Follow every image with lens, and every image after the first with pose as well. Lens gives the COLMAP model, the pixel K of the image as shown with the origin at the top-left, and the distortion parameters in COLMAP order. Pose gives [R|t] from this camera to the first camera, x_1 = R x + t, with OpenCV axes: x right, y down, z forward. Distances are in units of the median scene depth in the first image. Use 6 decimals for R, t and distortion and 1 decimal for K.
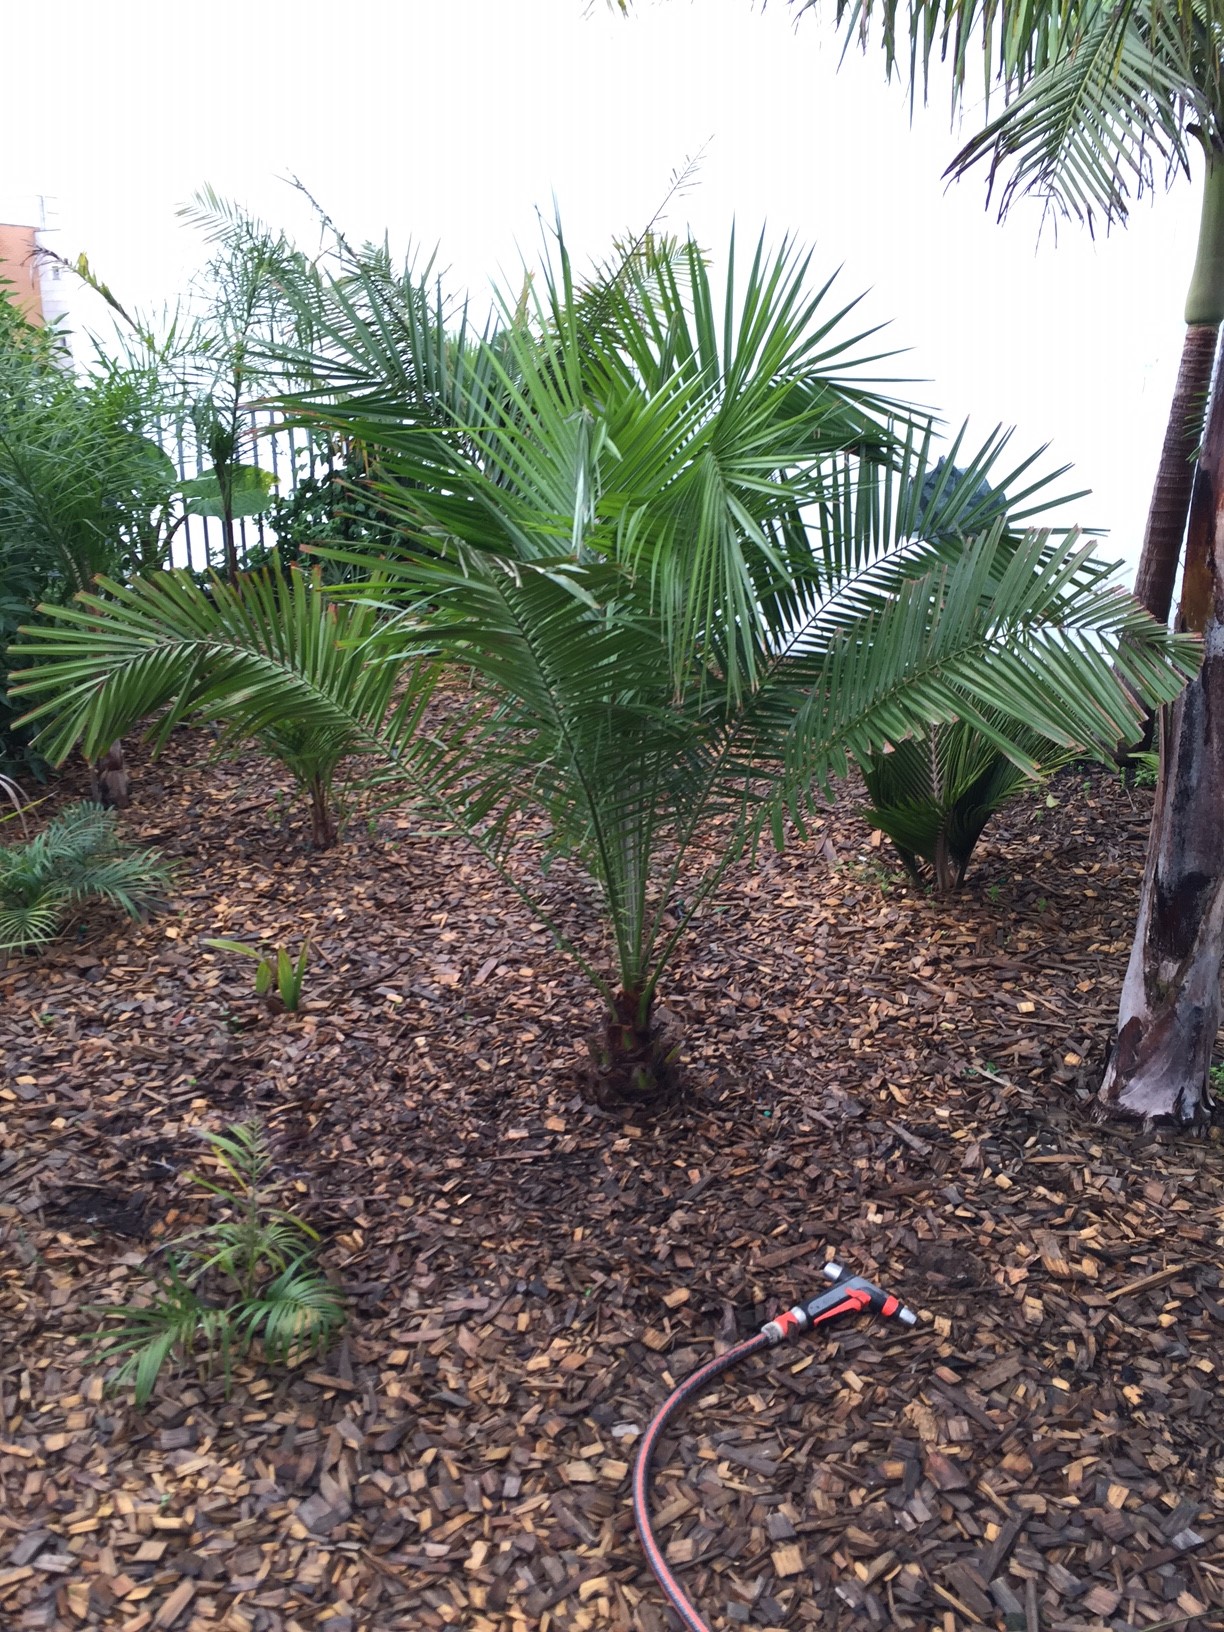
lens RADIAL K [[1367.9, 0, 611.8], [0, 1367.9, 817.8], [0, 0, 1]] dist [0.018851, 0.002130]
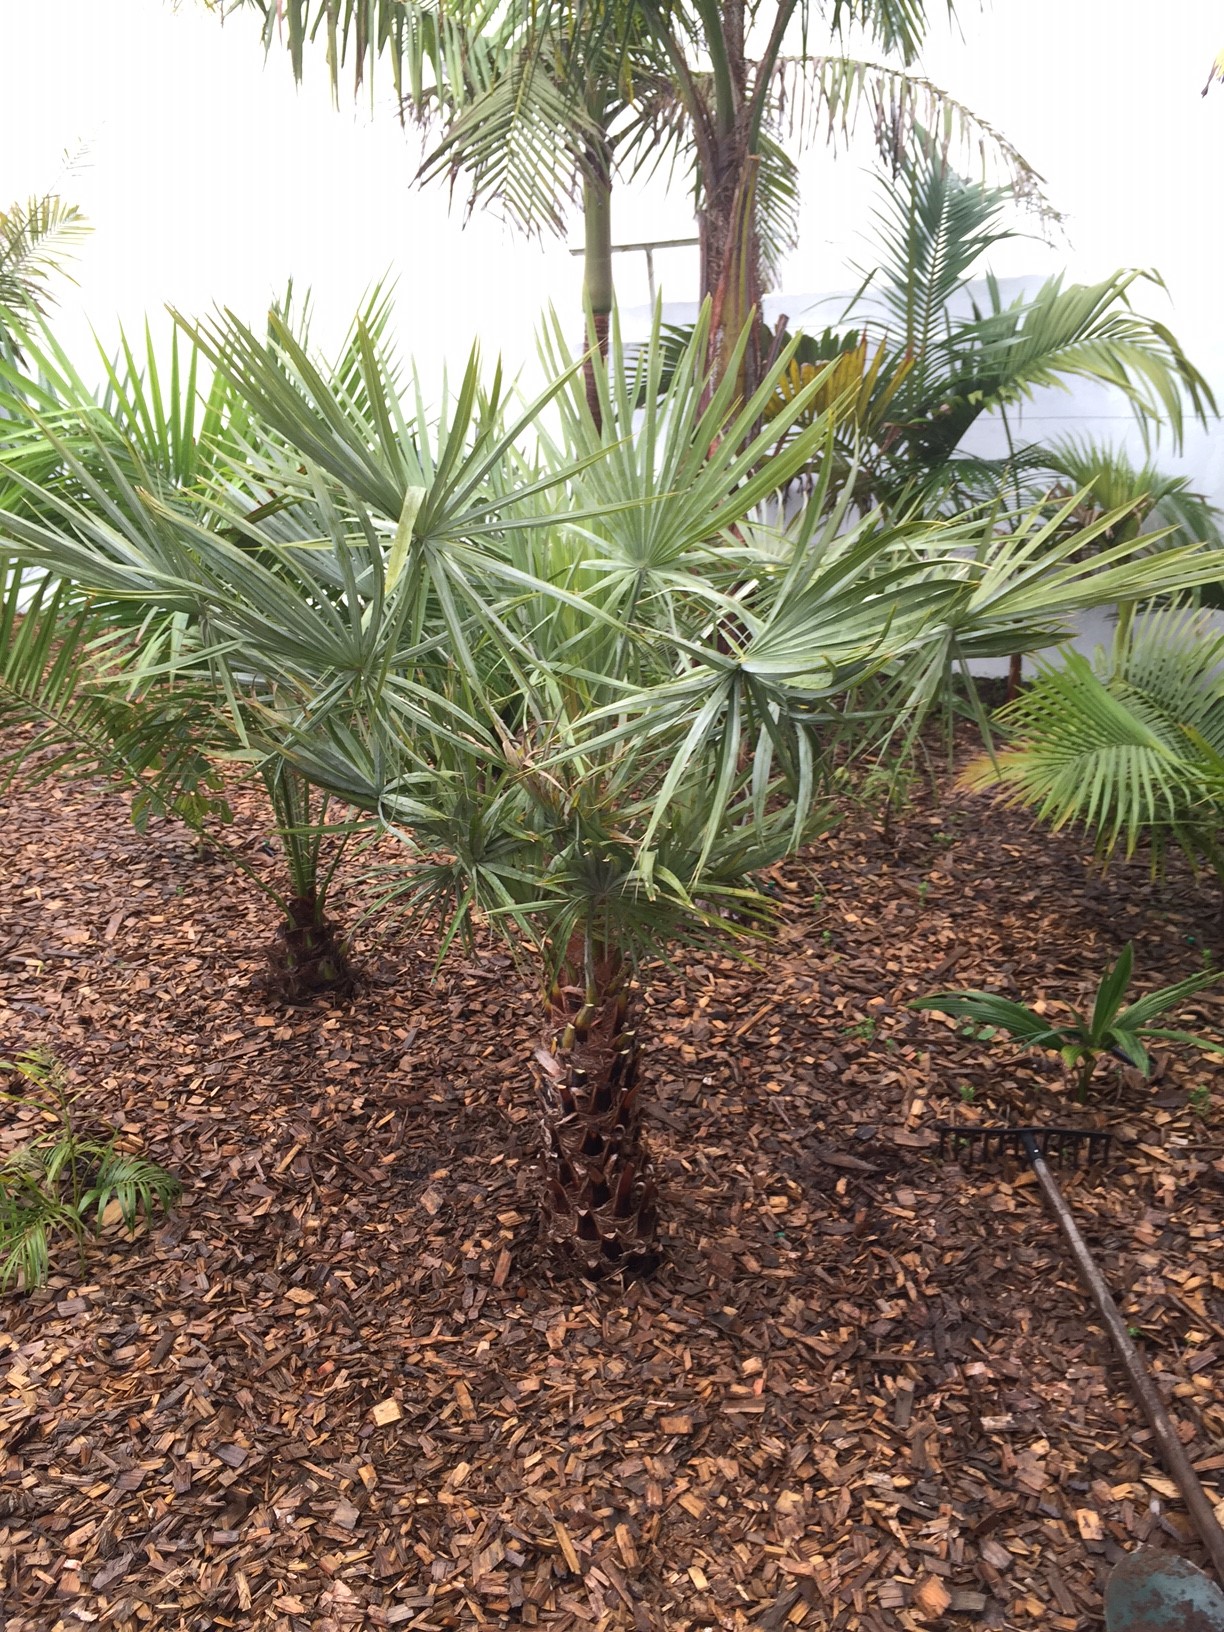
lens RADIAL K [[1367.9, 0, 612.9], [0, 1367.9, 815.4], [0, 0, 1]] dist [0.018851, 0.002130]
pose [[0.892478, -0.136642, 0.429897, -0.223044], [0.130764, 0.990465, 0.043347, 0.037812], [-0.431721, 0.017529, 0.901837, -0.140078]]
